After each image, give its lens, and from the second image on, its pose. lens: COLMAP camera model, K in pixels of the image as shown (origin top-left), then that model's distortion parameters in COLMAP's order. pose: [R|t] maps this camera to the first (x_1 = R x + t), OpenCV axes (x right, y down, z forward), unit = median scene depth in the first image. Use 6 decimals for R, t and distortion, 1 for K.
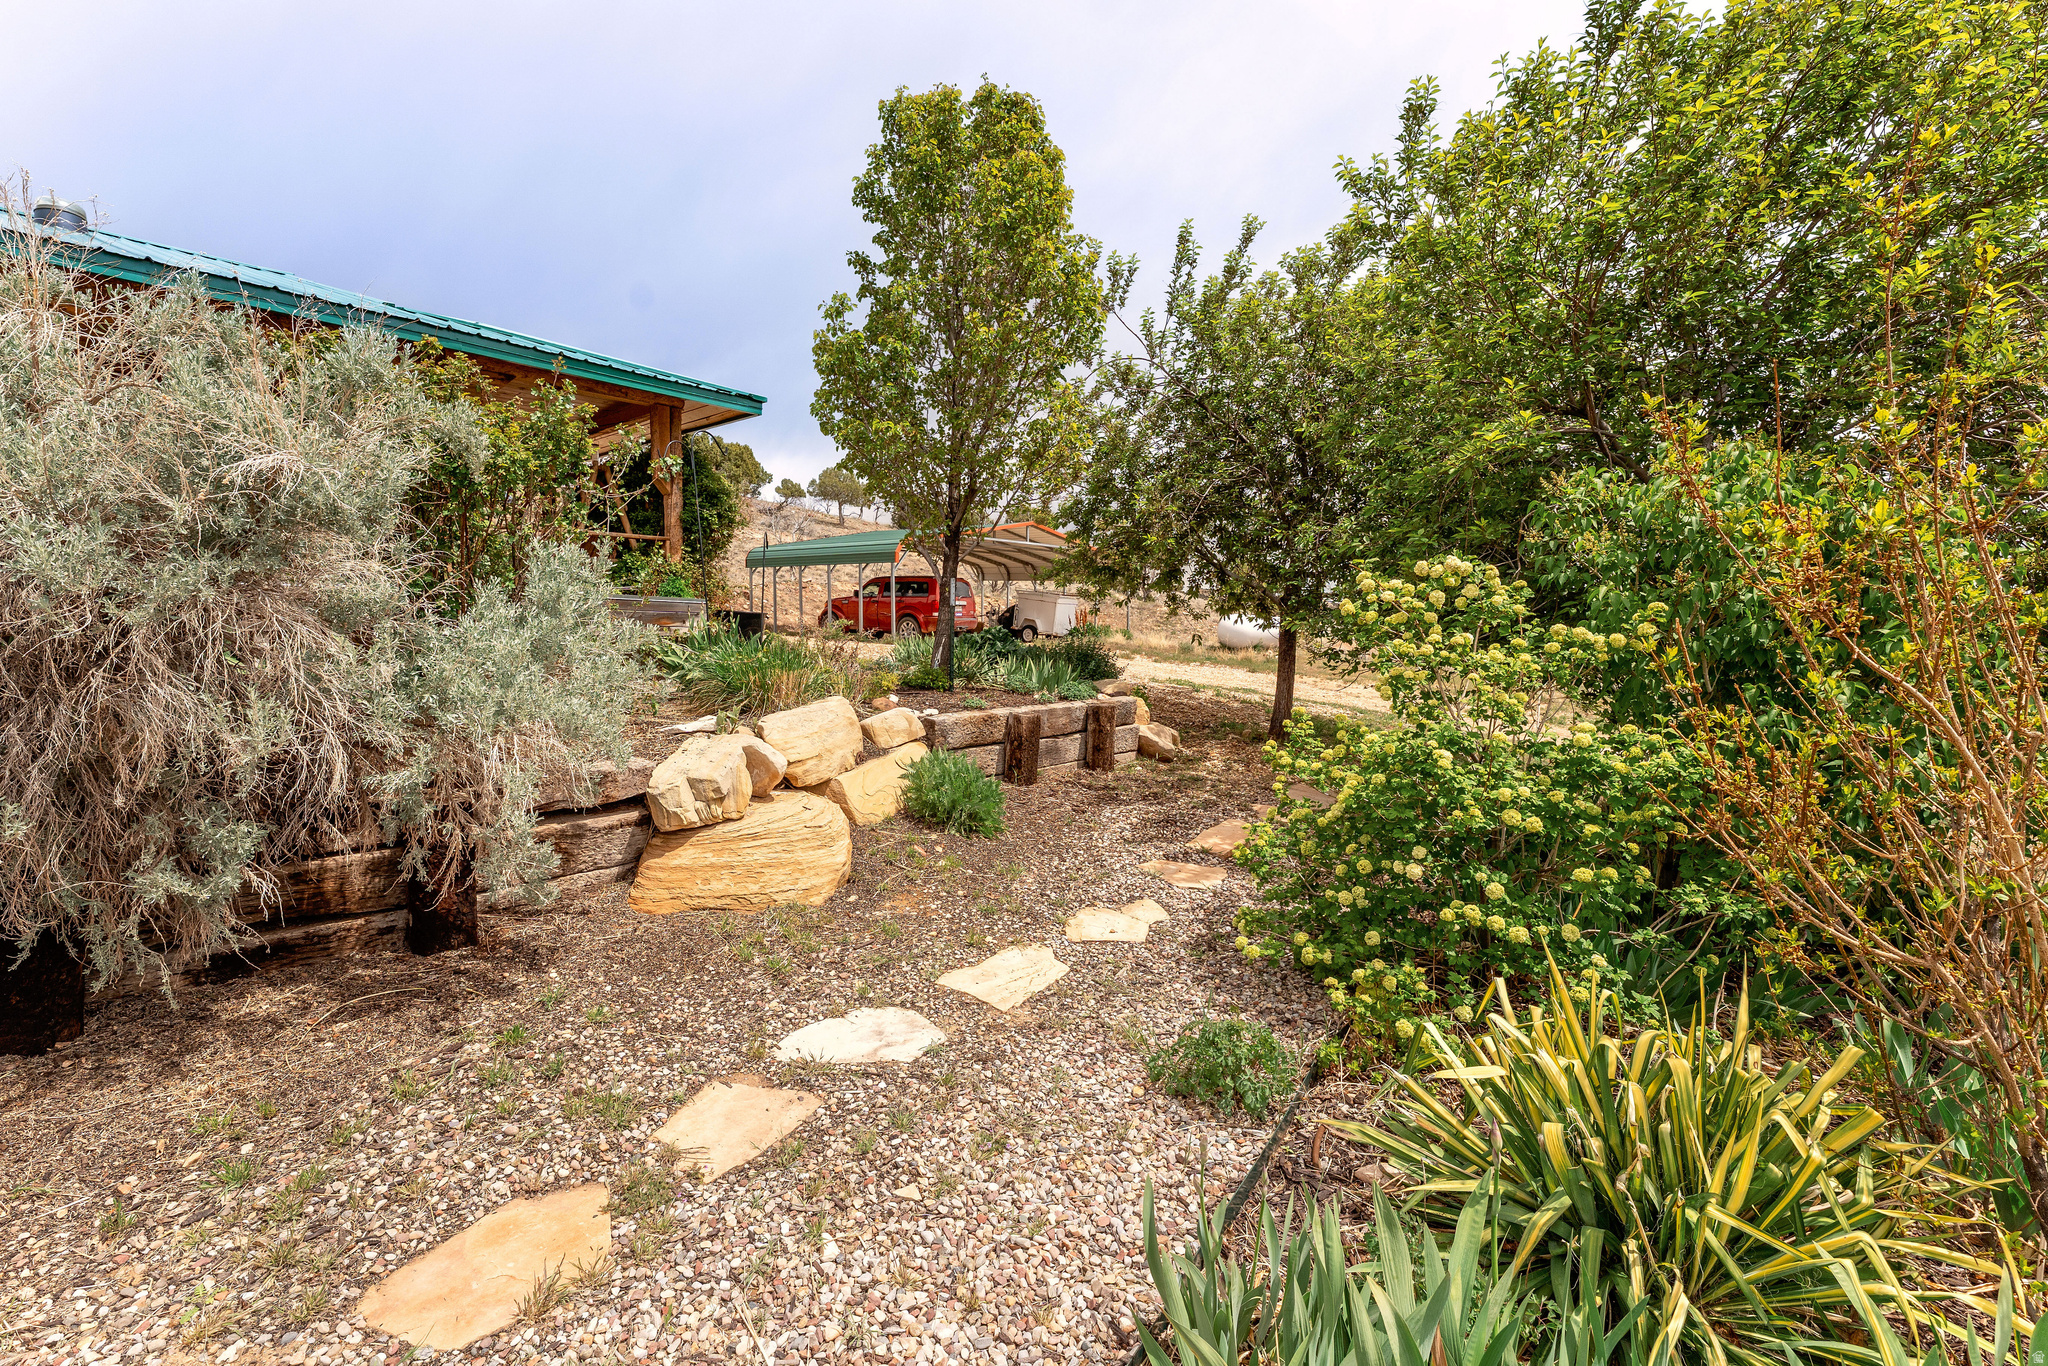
lens RADIAL K [[880.3, 0, 1005.6], [0, 880.3, 652.4], [0, 0, 1]] dist [-0.000808, -0.000318]
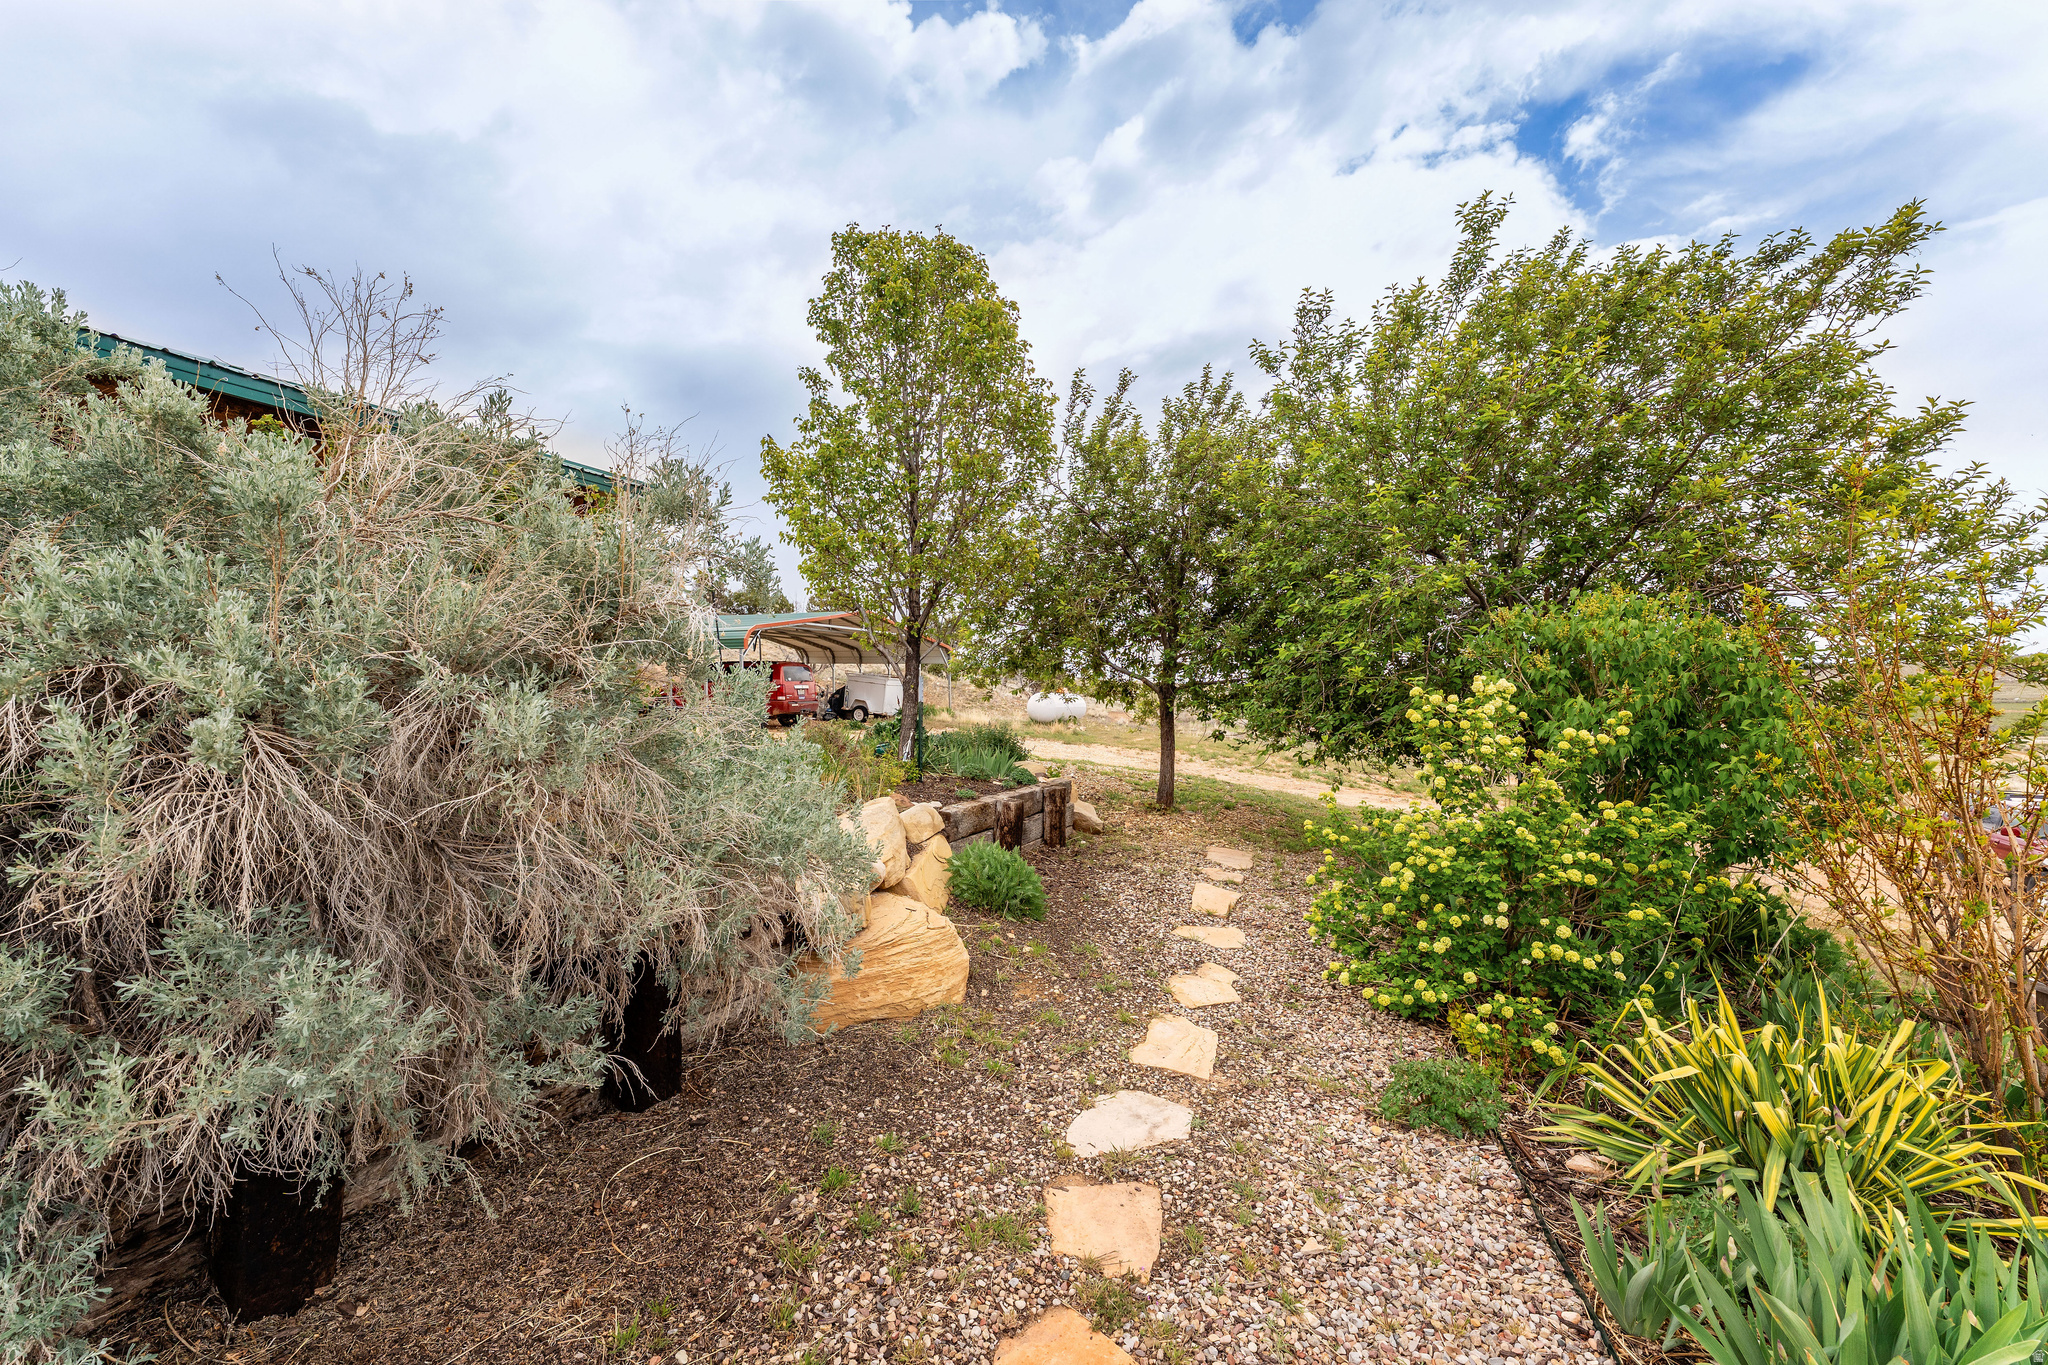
lens RADIAL K [[803.4, 0, 1024.8], [0, 803.4, 691.8], [0, 0, 1]] dist [-0.001517, 0.000190]
pose [[0.958890, -0.013261, 0.283468, -0.205648], [0.024774, 0.999006, -0.037070, -0.024589], [-0.282695, 0.042569, 0.958265, 0.018367]]
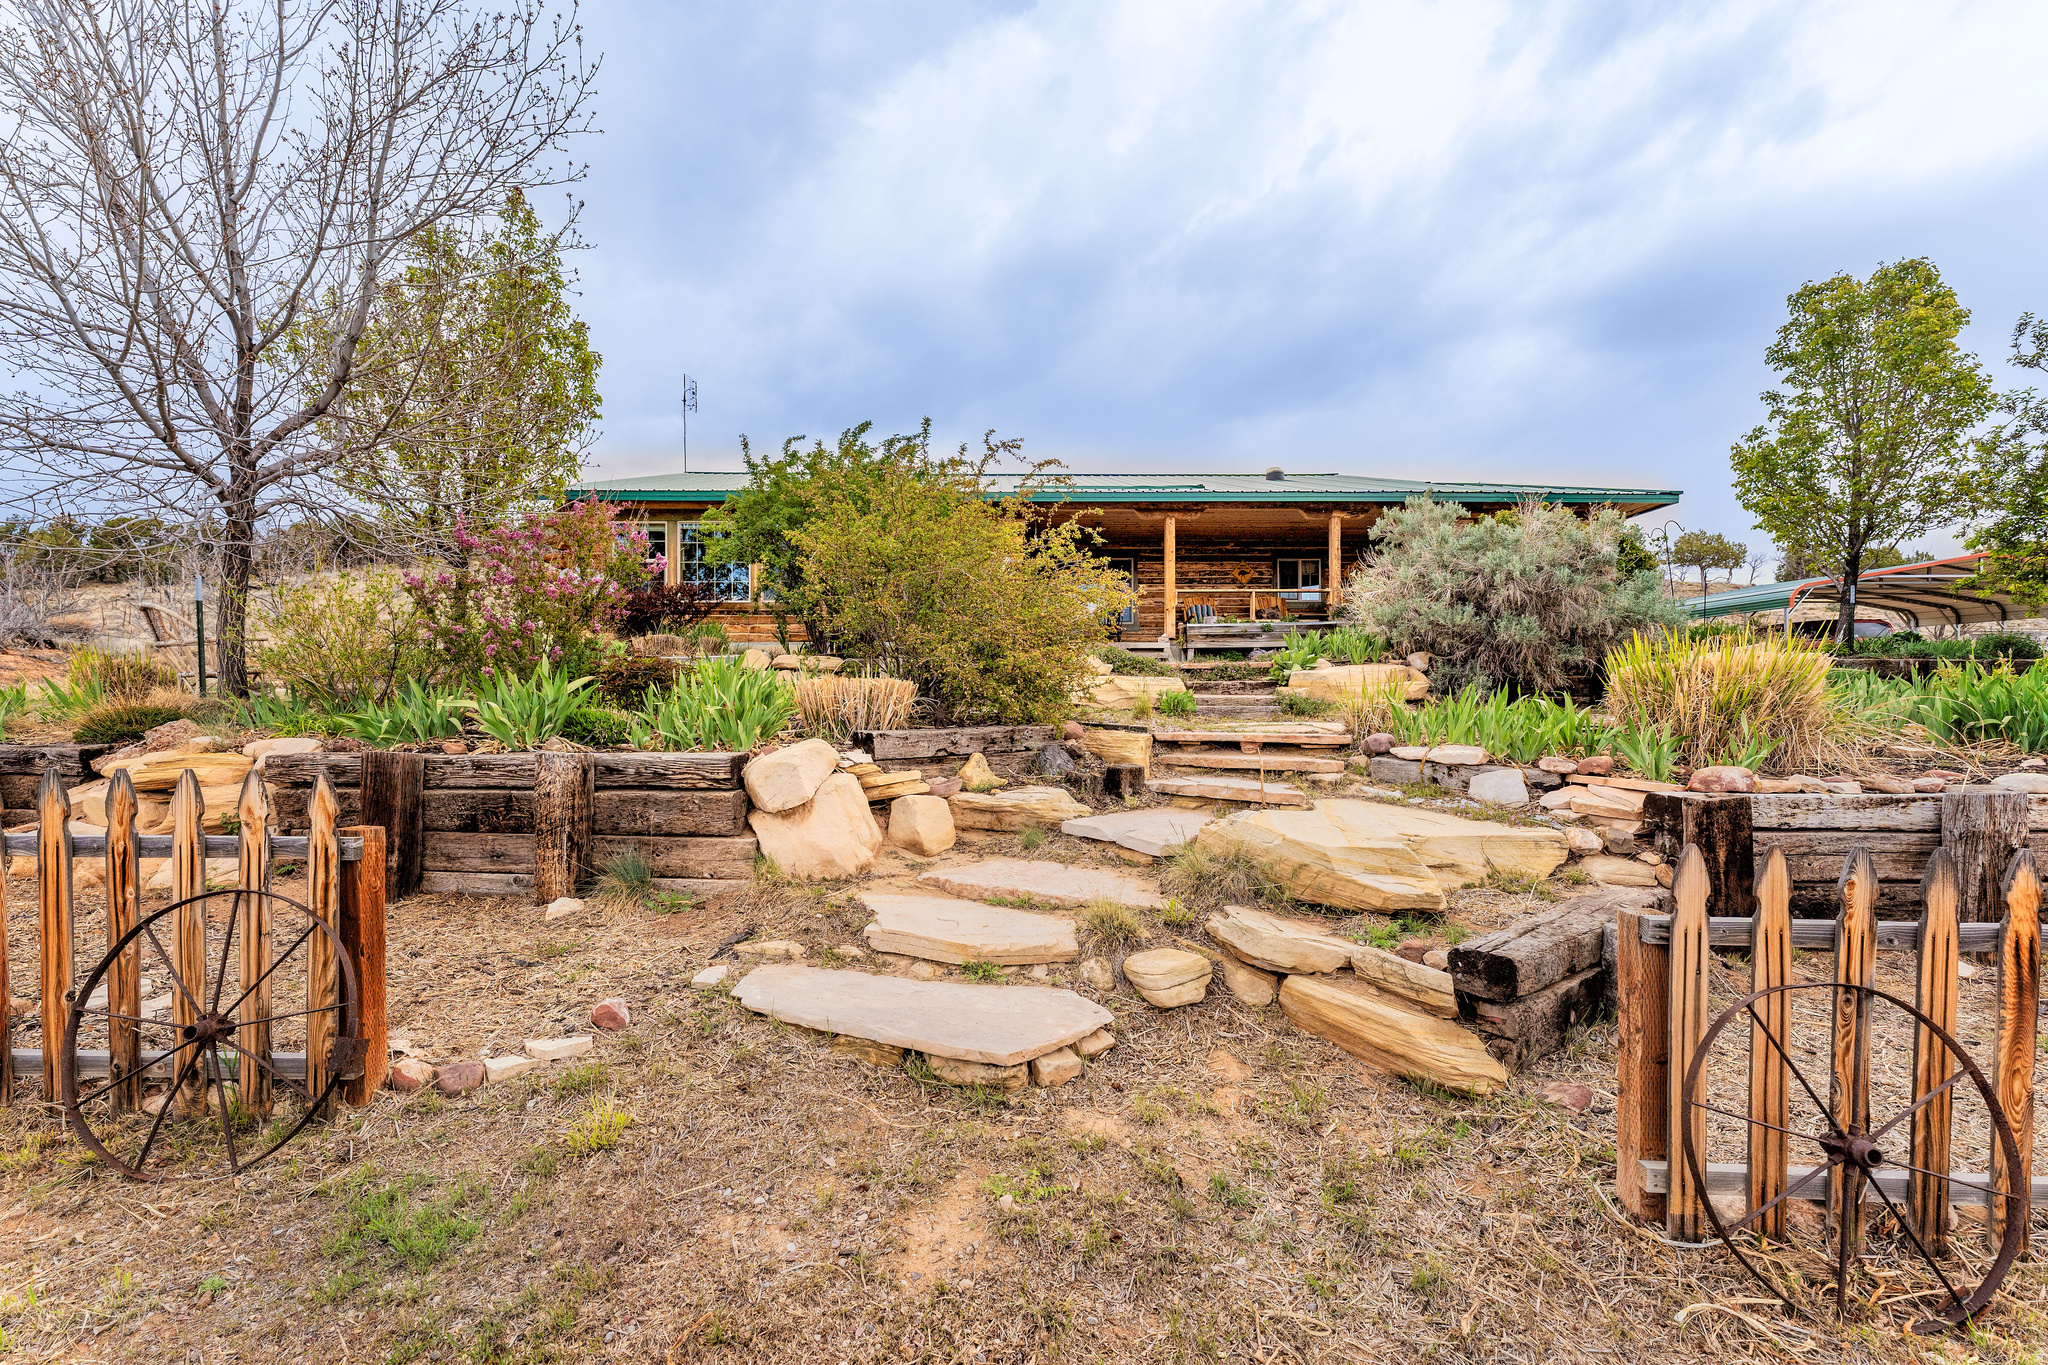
lens RADIAL K [[803.4, 0, 1039.0], [0, 803.4, 704.2], [0, 0, 1]] dist [-0.001517, 0.000190]
pose [[0.644476, -0.001361, -0.764623, 0.092847], [-0.027931, 0.999289, -0.025320, 0.190085], [0.764114, 0.037675, 0.643980, -0.951867]]
